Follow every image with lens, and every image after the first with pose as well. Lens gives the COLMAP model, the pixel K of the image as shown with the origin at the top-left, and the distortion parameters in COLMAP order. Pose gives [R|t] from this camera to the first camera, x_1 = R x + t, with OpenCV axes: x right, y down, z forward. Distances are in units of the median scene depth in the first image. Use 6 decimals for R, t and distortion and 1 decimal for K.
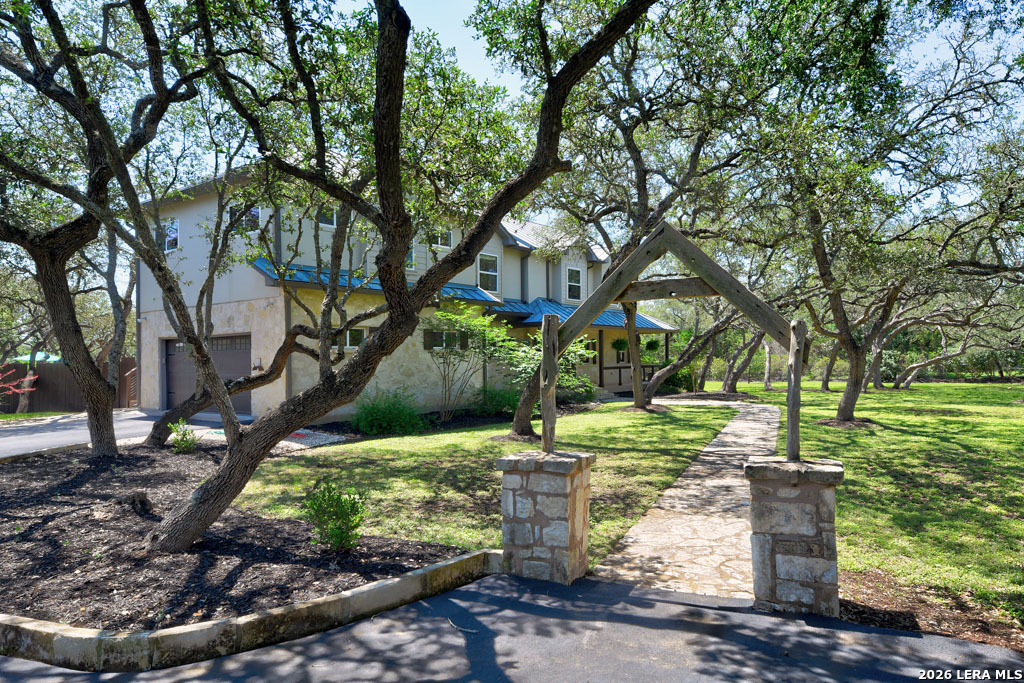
lens RADIAL K [[702.6, 0, 512.0], [0, 702.6, 343.1], [0, 0, 1]] dist [0.005380, 0.001985]
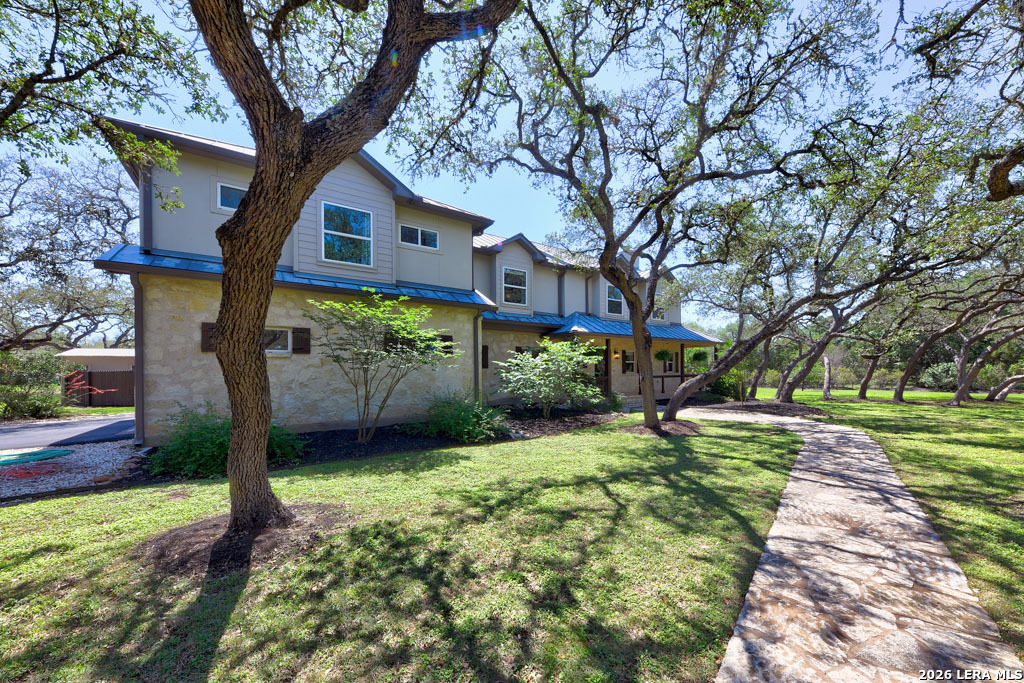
lens RADIAL K [[356.1, 0, 519.0], [0, 356.1, 364.6], [0, 0, 1]] dist [-0.000972, -0.000180]
pose [[0.943430, -0.003446, -0.331555, 0.117811], [0.004796, 0.999983, 0.003252, 0.012898], [0.331538, -0.004658, 0.943430, 0.385532]]
